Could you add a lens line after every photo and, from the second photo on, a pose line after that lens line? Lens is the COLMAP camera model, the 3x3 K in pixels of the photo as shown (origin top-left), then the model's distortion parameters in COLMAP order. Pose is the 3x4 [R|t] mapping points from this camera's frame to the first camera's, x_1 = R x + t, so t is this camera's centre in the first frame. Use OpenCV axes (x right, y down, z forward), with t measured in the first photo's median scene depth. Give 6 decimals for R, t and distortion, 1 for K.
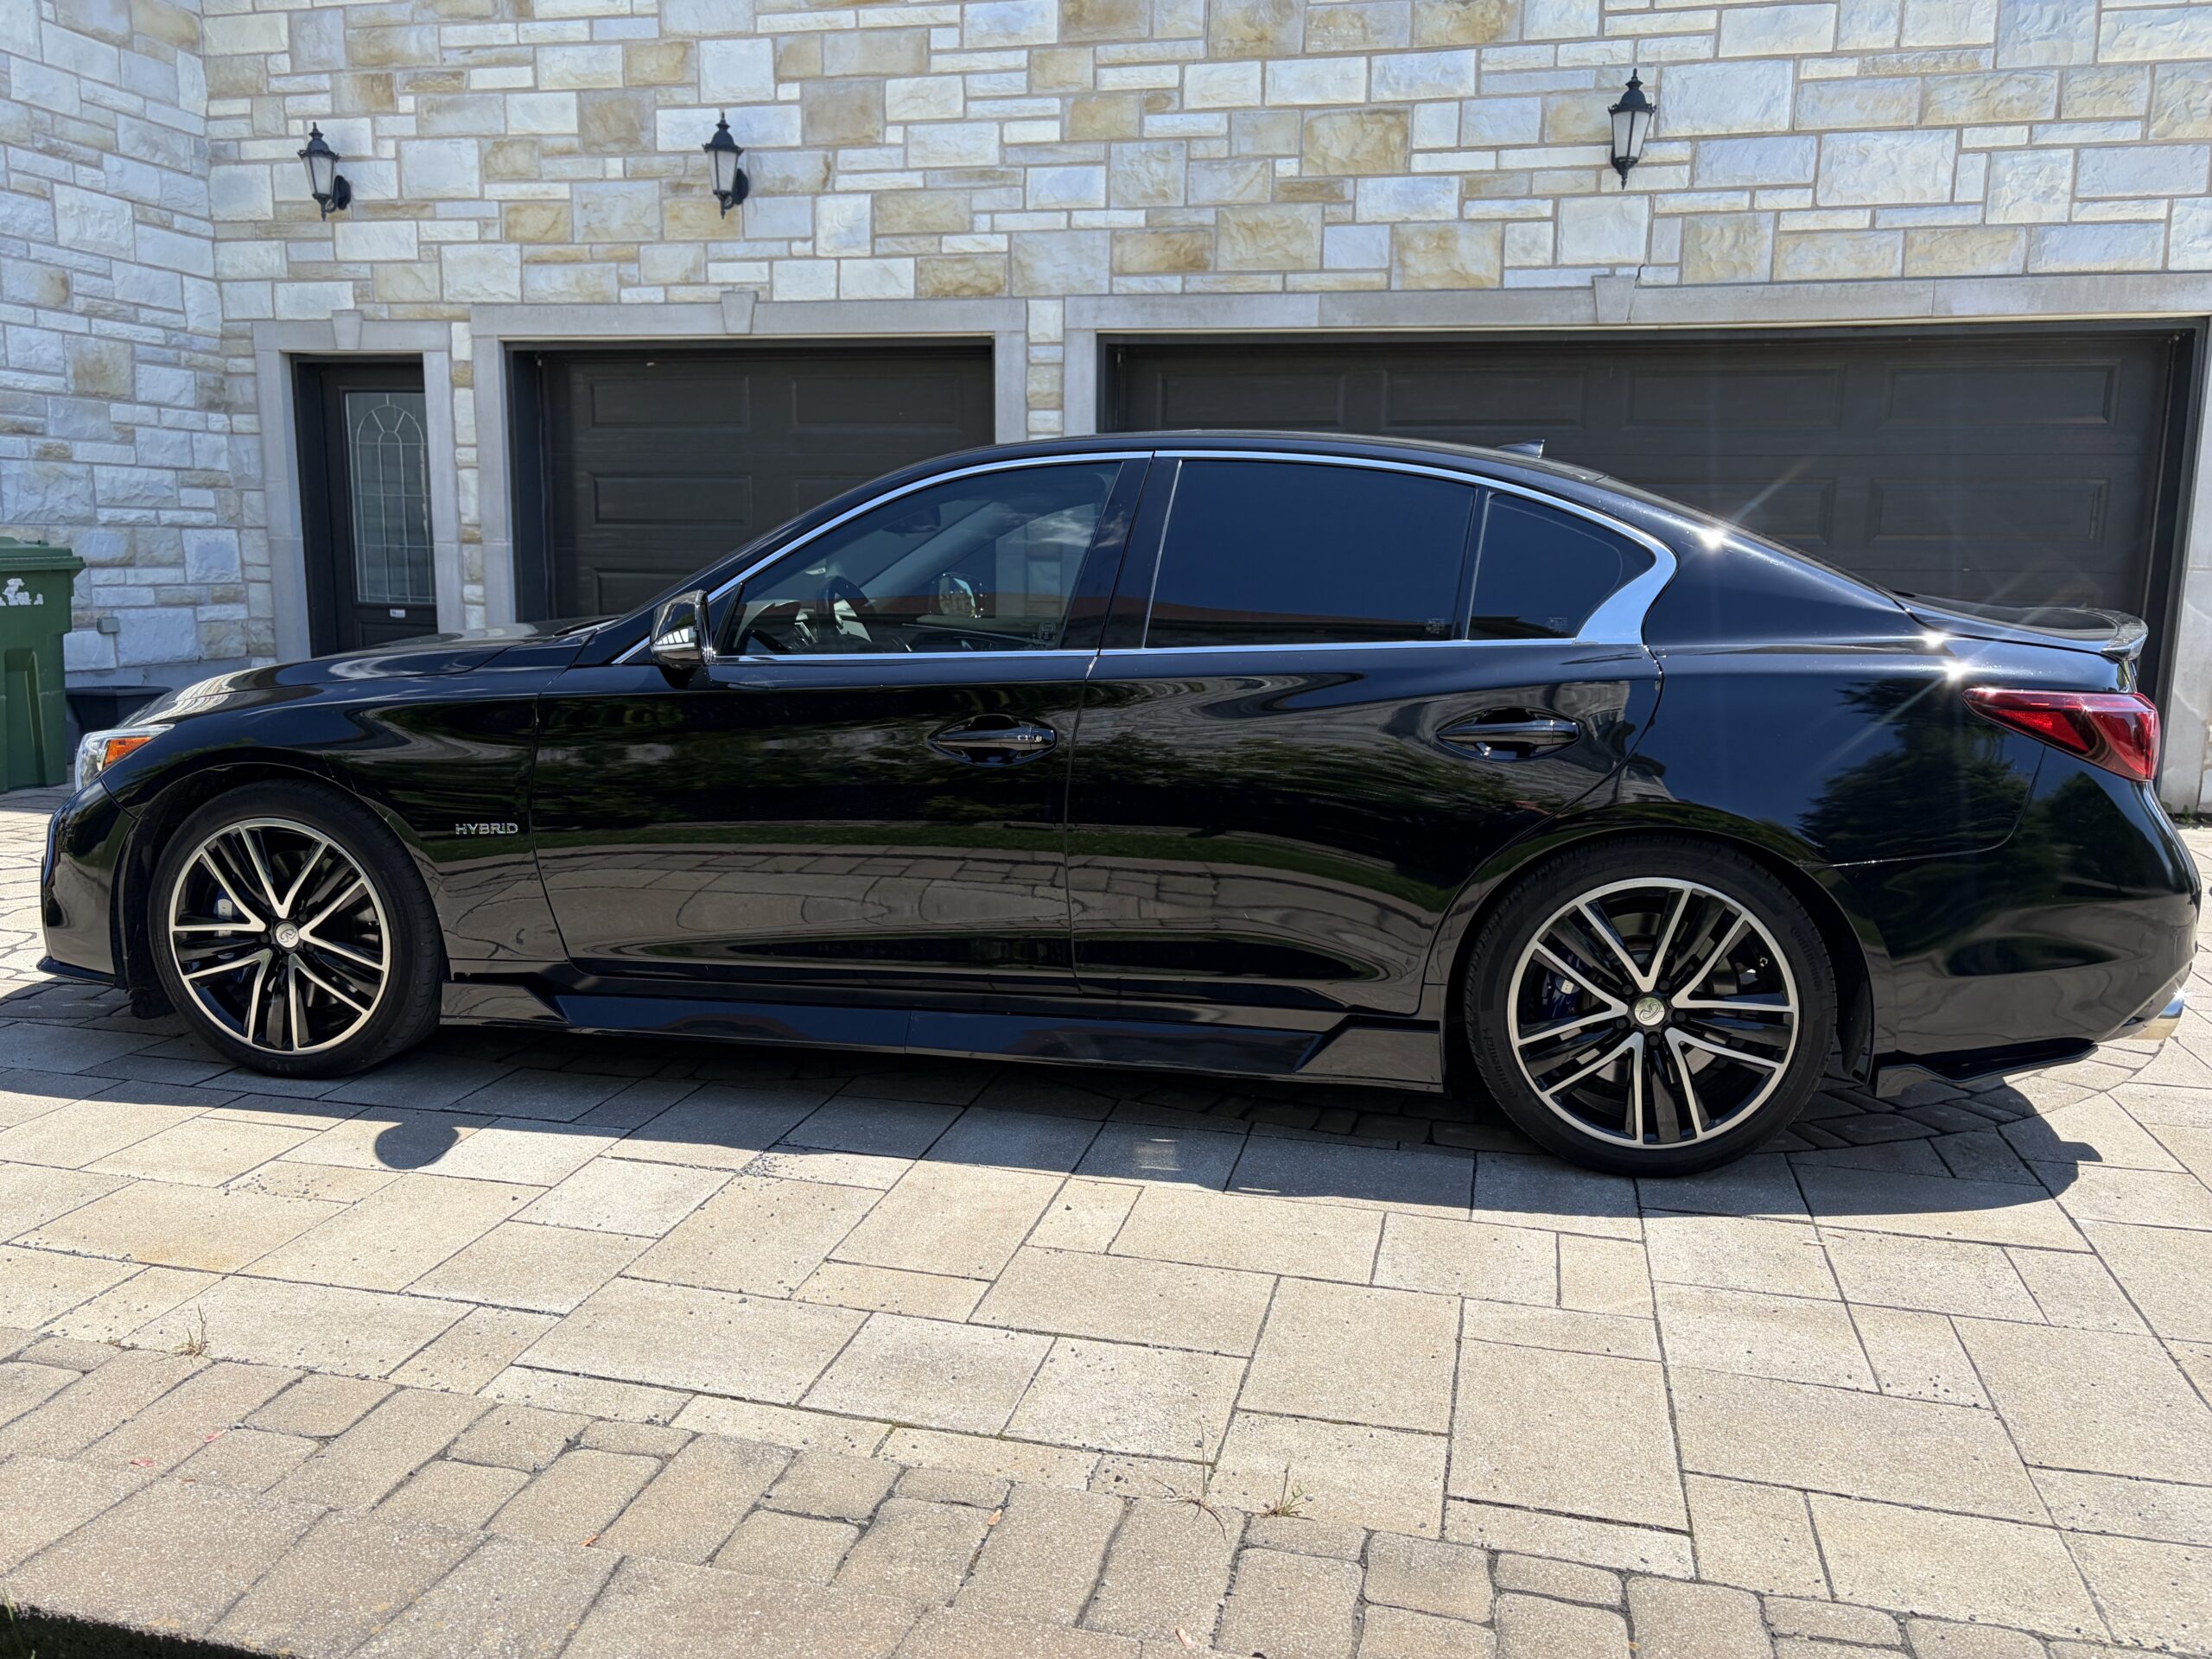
lens RADIAL K [[1715.9, 0, 1106.0], [0, 1715.9, 829.5], [0, 0, 1]] dist [0.012560, 0.005977]
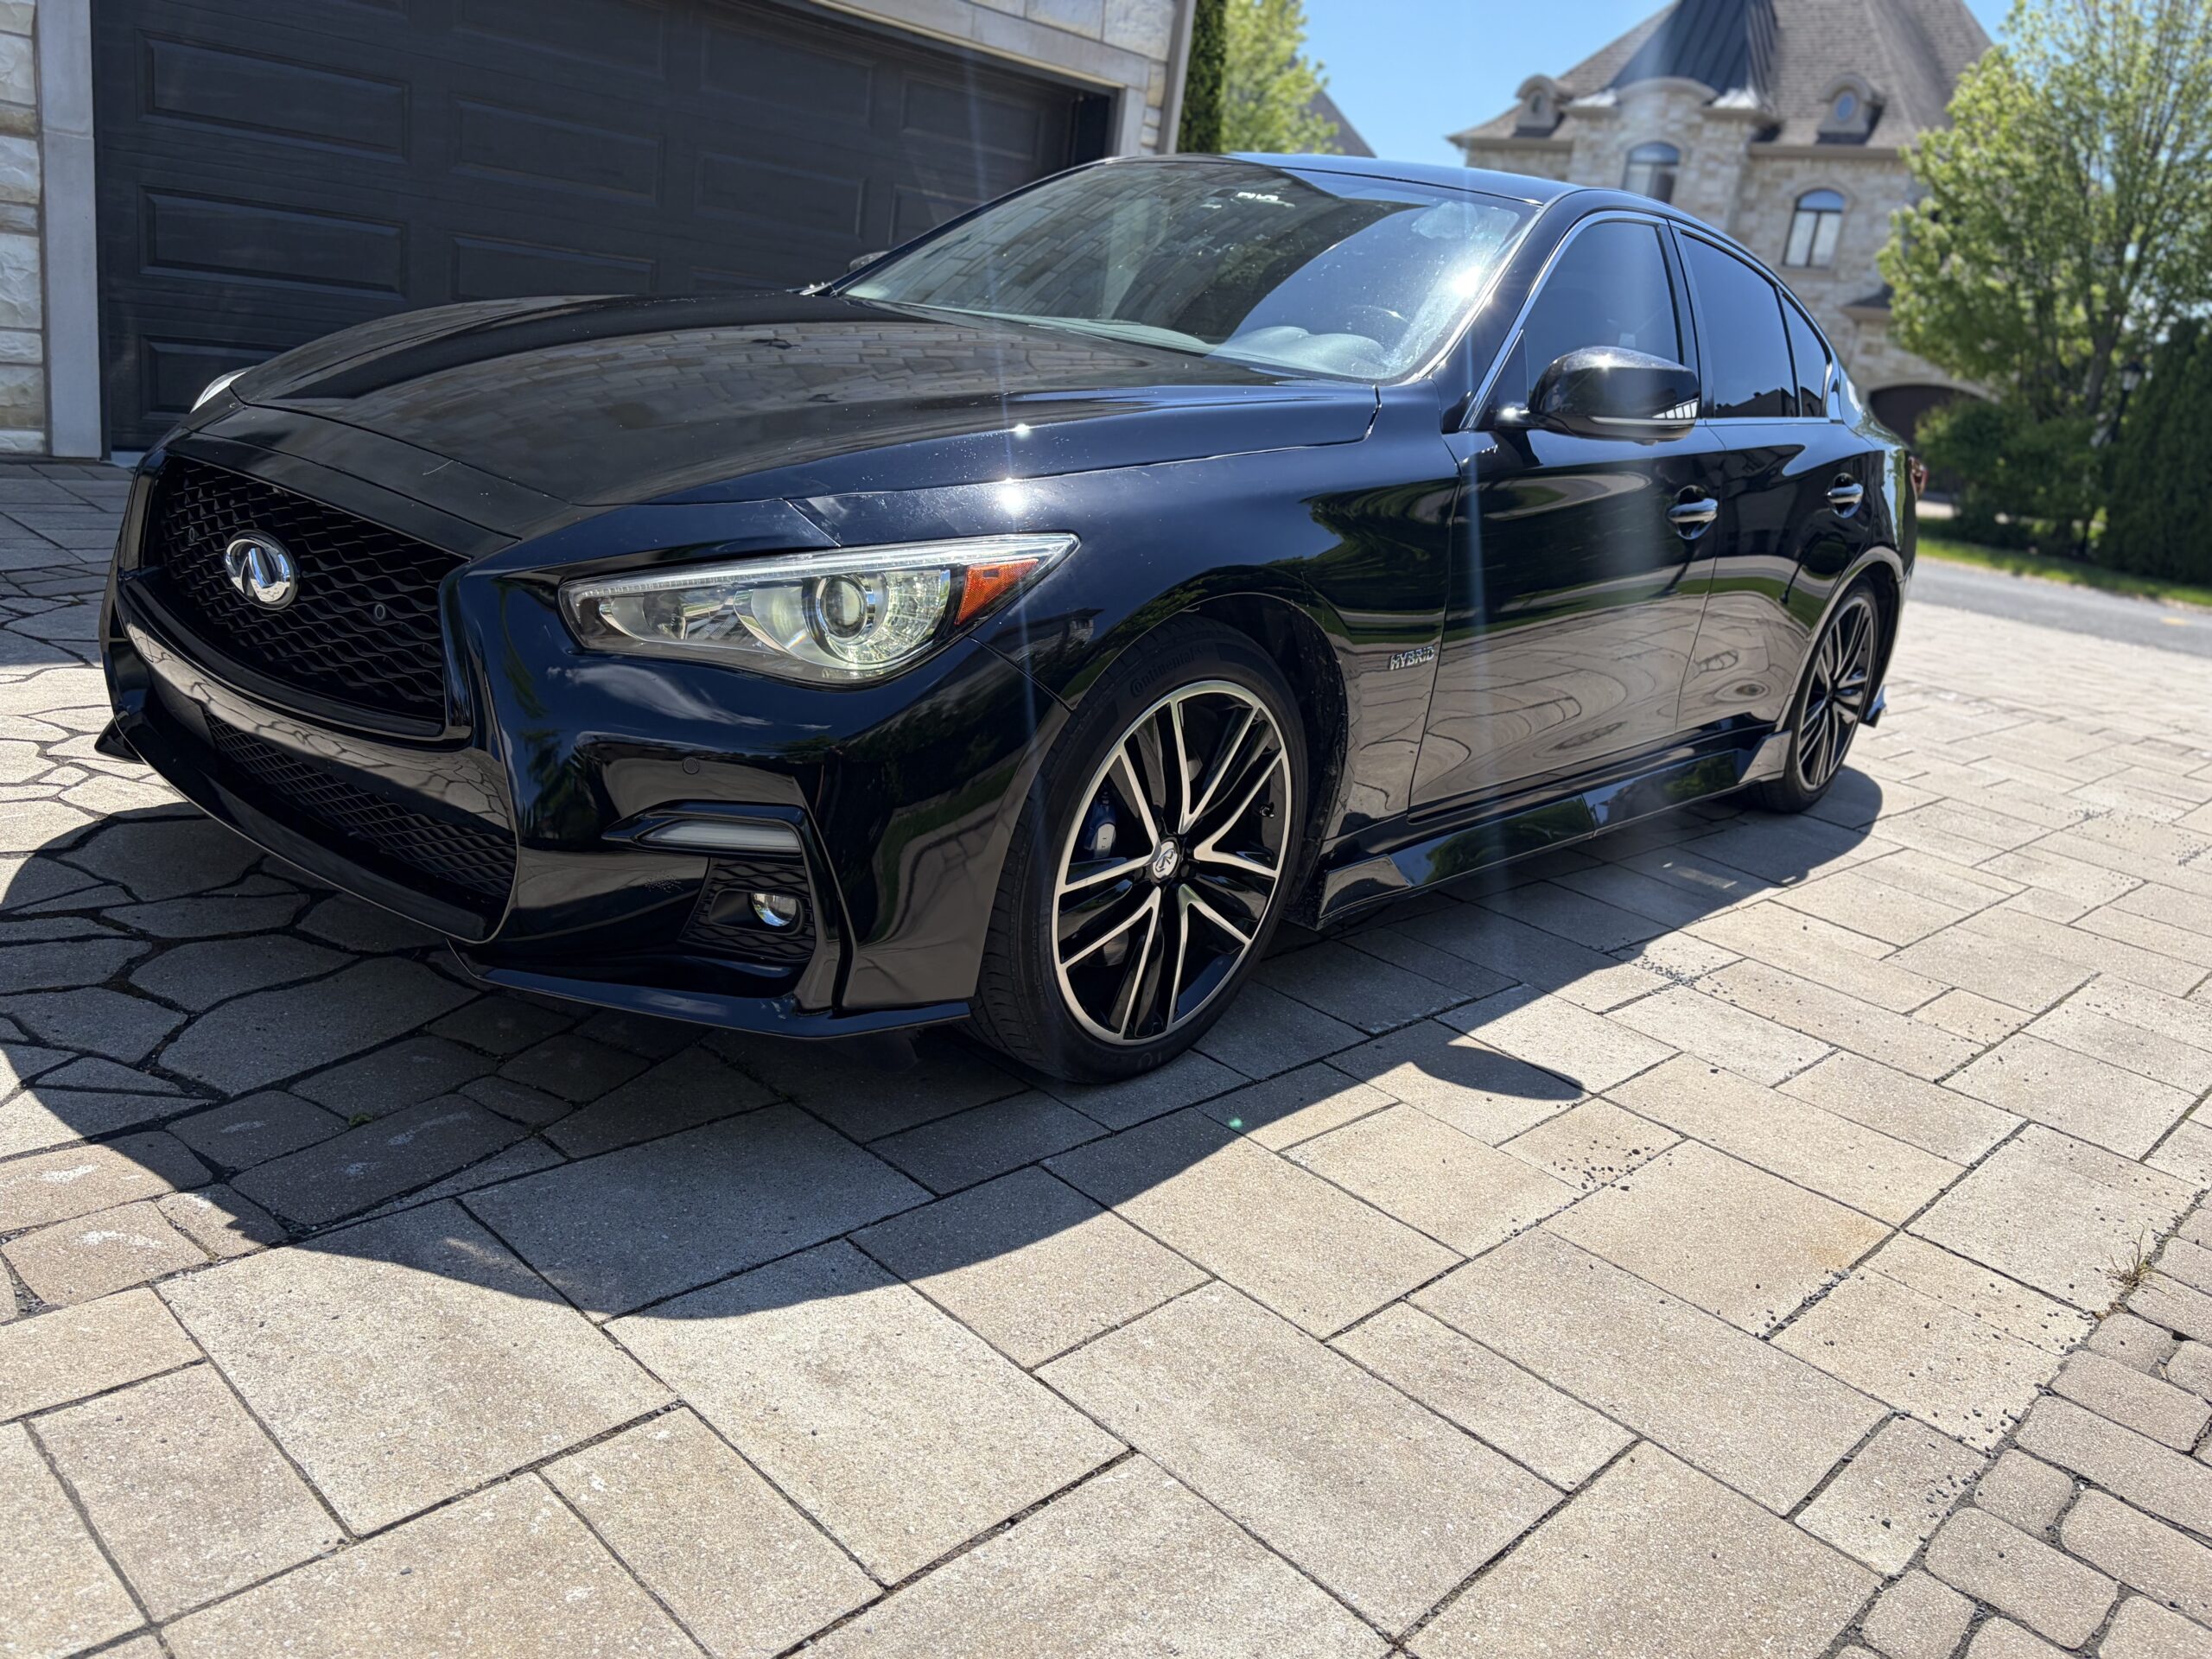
lens RADIAL K [[1715.9, 0, 1106.0], [0, 1715.9, 829.5], [0, 0, 1]] dist [0.012560, 0.005977]
pose [[0.493468, -0.195954, 0.847403, -1.099008], [0.019317, 0.976519, 0.214563, -0.091685], [-0.869549, -0.089511, 0.485666, 0.768761]]
